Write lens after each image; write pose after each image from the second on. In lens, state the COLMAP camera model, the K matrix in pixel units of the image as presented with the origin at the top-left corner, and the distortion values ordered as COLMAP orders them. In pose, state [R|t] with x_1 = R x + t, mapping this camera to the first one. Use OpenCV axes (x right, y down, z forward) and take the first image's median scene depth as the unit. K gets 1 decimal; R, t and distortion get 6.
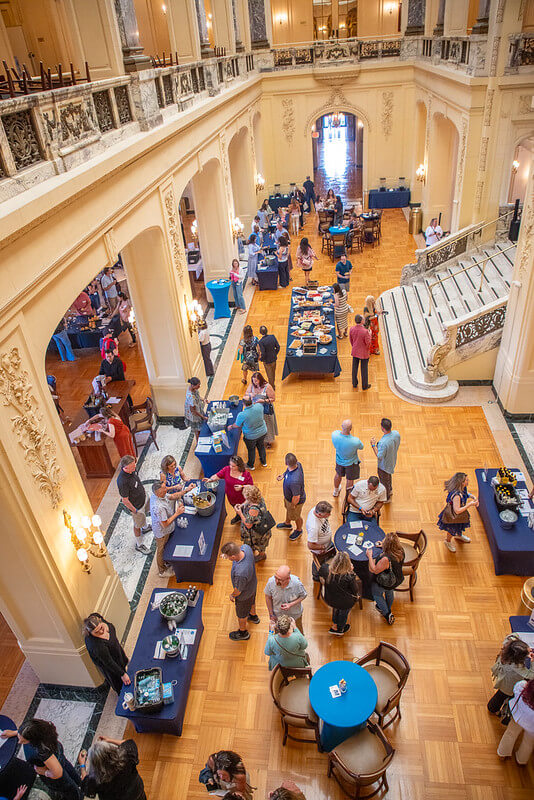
lens RADIAL K [[544.2, 0, 267.0], [0, 544.2, 400.0], [0, 0, 1]] dist [-0.000130, -0.000356]
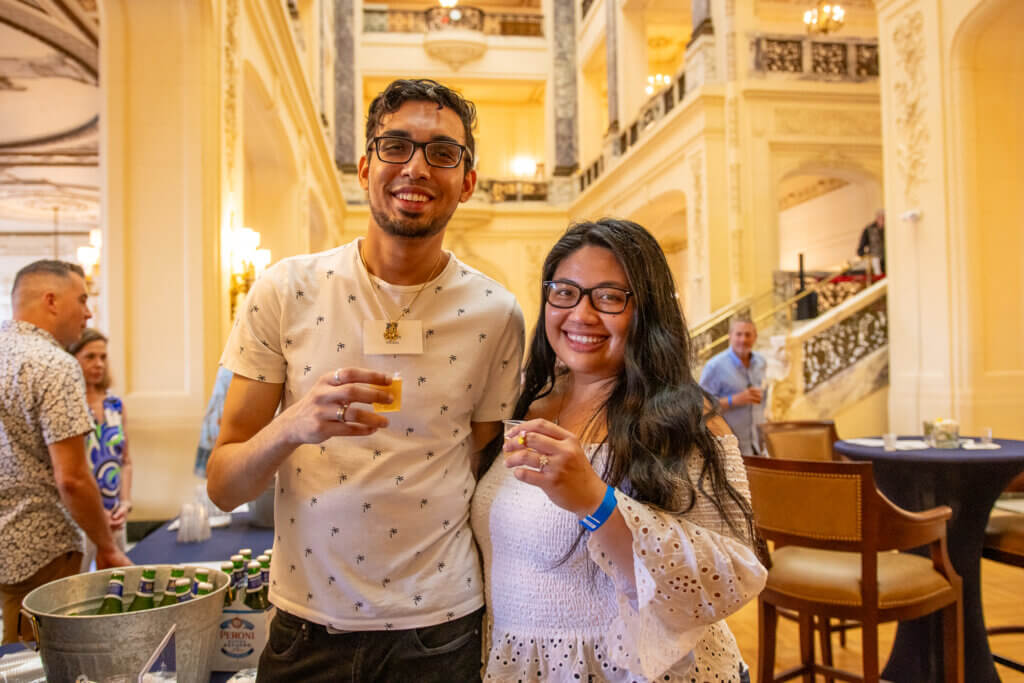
lens RADIAL K [[873.8, 0, 512.0], [0, 873.8, 341.5], [0, 0, 1]] dist [-0.004089, -0.001681]
pose [[0.973391, 0.060631, 0.220984, -0.068074], [0.074797, 0.827474, -0.556500, 0.248956], [-0.216600, 0.558221, 0.800920, 0.375677]]
